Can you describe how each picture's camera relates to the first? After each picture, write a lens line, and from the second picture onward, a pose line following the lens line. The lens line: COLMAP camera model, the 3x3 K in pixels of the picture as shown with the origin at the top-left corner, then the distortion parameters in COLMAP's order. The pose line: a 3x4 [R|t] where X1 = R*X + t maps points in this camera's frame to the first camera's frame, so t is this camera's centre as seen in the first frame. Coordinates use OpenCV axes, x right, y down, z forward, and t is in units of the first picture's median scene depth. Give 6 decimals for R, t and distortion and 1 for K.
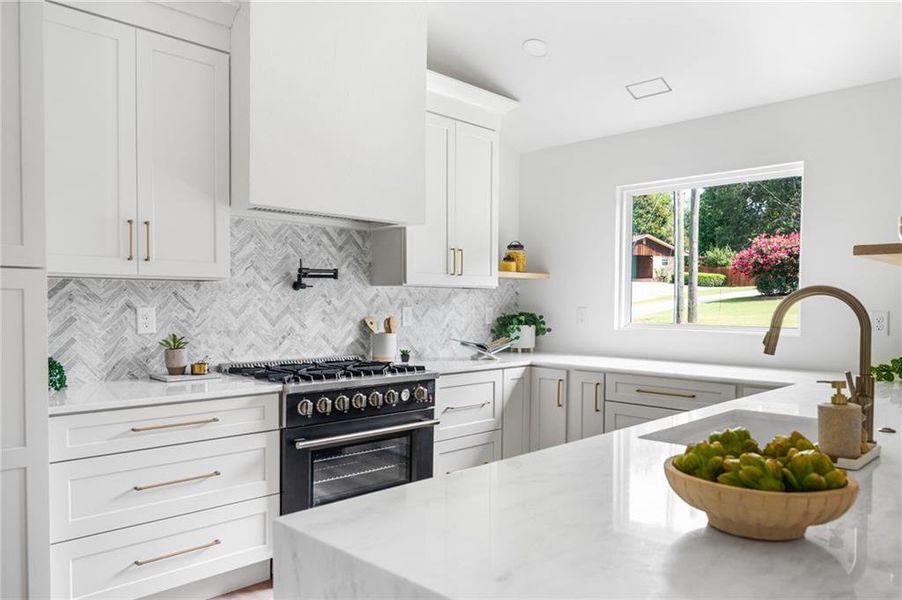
lens RADIAL K [[654.0, 0, 451.9], [0, 654.0, 321.4], [0, 0, 1]] dist [-0.004661, -0.000884]
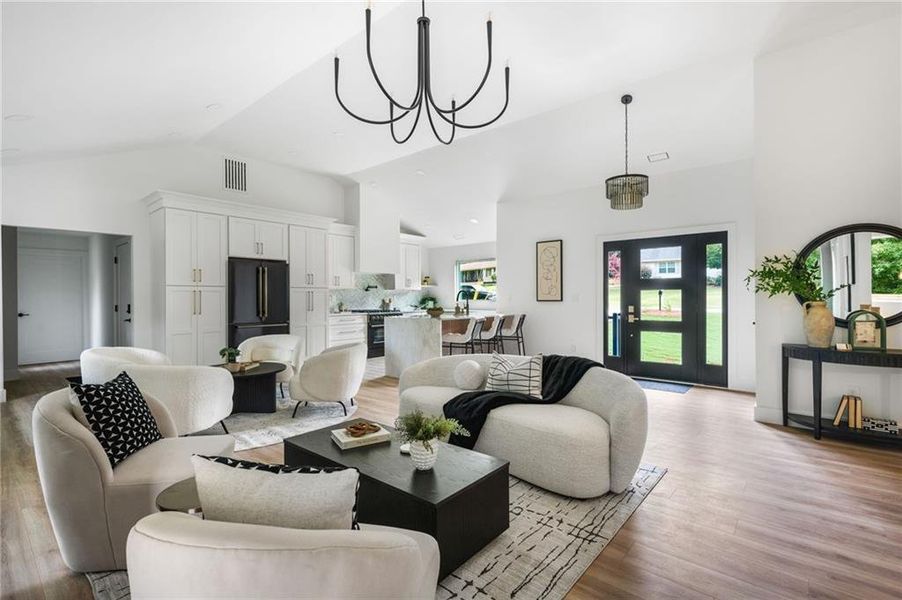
lens RADIAL K [[411.6, 0, 448.4], [0, 411.6, 296.8], [0, 0, 1]] dist [-0.000305, -0.000134]
pose [[0.997020, -0.012992, 0.076047, 0.055426], [0.015239, 0.999462, -0.029039, 0.058957], [-0.075629, 0.030111, 0.996681, -1.384366]]
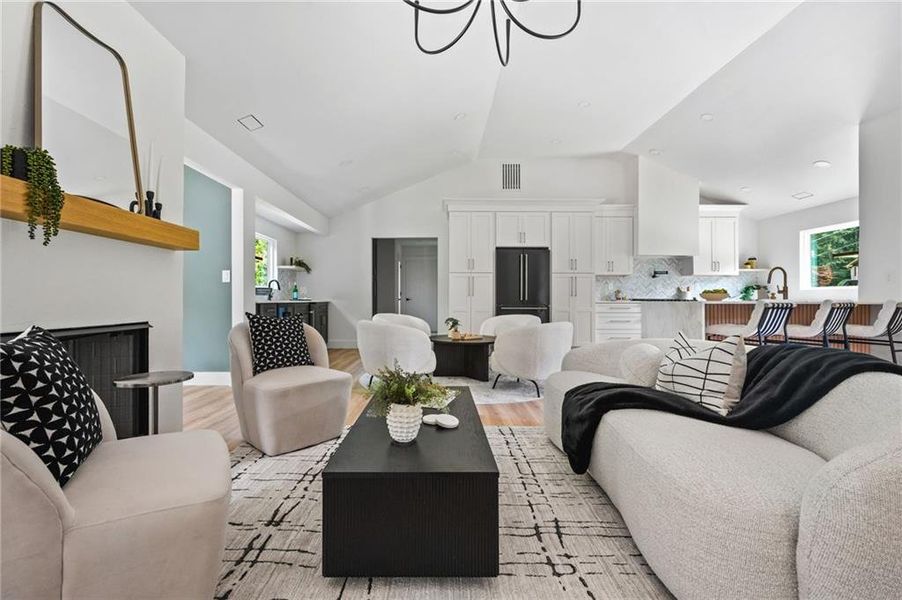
lens RADIAL K [[383.3, 0, 437.9], [0, 383.3, 297.9], [0, 0, 1]] dist [-0.000484, -0.000352]
pose [[0.708919, -0.007846, -0.705246, 0.348857], [-0.017130, 0.999452, -0.028338, 0.123994], [0.705082, 0.032170, 0.708396, -1.123139]]
